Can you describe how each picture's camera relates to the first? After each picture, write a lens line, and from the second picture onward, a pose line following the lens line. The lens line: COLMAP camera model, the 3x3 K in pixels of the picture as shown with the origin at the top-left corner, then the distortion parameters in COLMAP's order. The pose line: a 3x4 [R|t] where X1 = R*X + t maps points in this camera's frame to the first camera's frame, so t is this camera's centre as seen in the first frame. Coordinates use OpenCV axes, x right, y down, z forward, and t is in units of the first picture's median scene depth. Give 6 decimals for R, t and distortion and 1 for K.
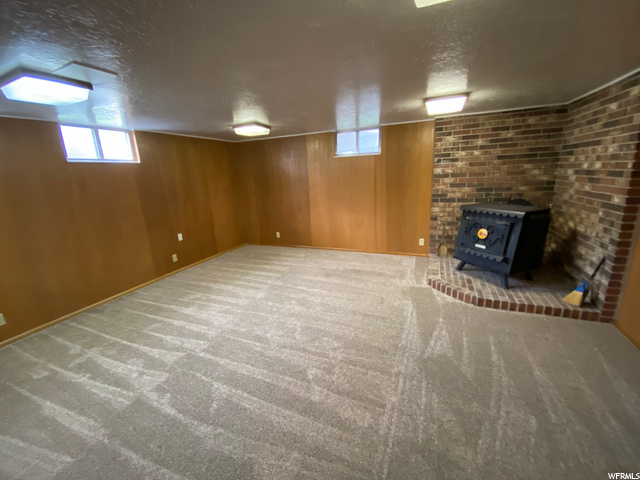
lens RADIAL K [[259.2, 0, 320.0], [0, 259.2, 240.0], [0, 0, 1]] dist [0.024026, -0.022964]
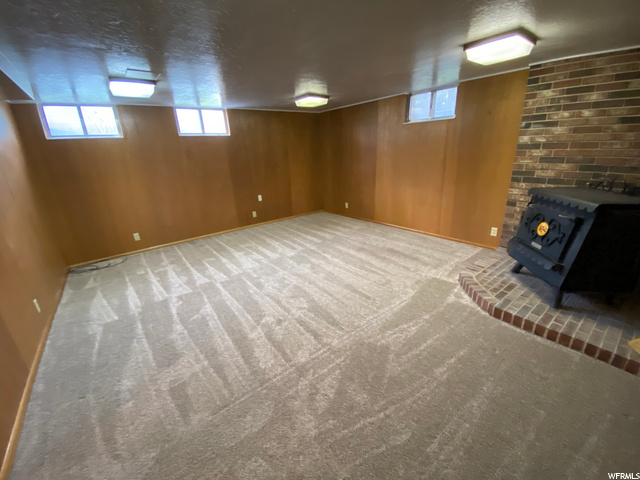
lens RADIAL K [[259.2, 0, 320.0], [0, 259.2, 240.0], [0, 0, 1]] dist [0.024026, -0.022964]
pose [[0.874243, 0.165832, -0.456289, 0.364216], [-0.115473, 0.983909, 0.136345, -0.018228], [0.471557, -0.066510, 0.879324, 0.055862]]
